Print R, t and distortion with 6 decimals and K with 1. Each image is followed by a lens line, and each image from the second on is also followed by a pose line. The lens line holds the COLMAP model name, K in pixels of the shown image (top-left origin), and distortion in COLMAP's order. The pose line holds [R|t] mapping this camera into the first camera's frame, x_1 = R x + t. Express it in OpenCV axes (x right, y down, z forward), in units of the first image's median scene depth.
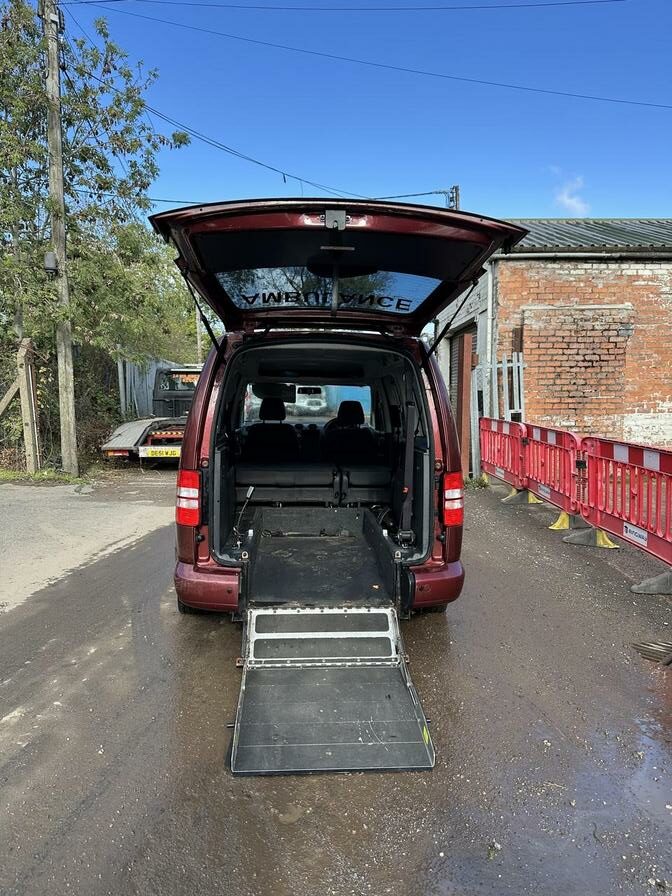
lens RADIAL K [[632.8, 0, 333.3], [0, 632.8, 452.4], [0, 0, 1]] dist [0.035566, -0.045086]
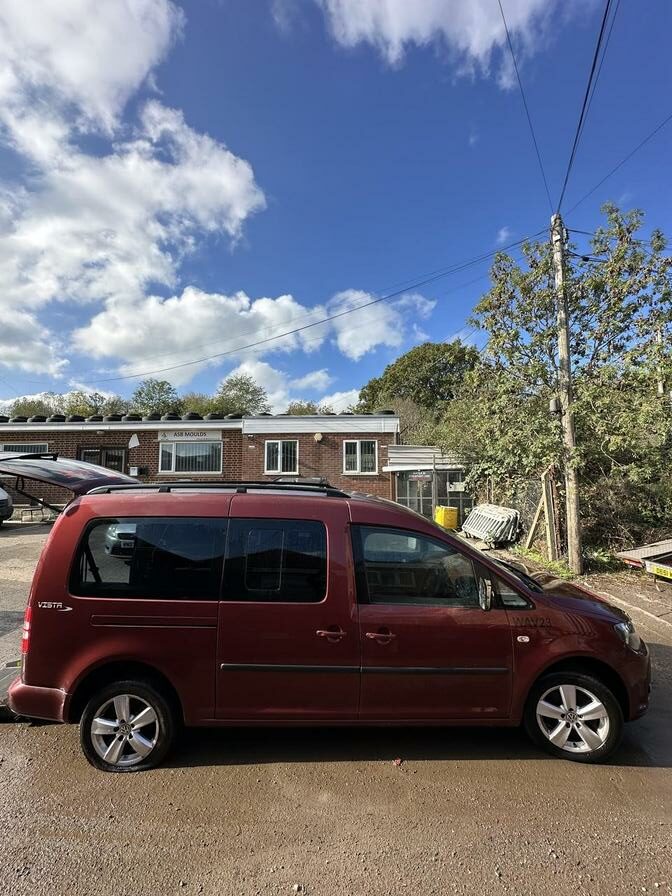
lens RADIAL K [[357.8, 0, 335.3], [0, 357.8, 442.5], [0, 0, 1]] dist [-0.020181, -0.000036]
pose [[-0.088217, -0.097968, -0.991272, 0.319148], [-0.095756, 0.991377, -0.089457, -0.102936], [0.991488, 0.087029, -0.096837, 0.584915]]
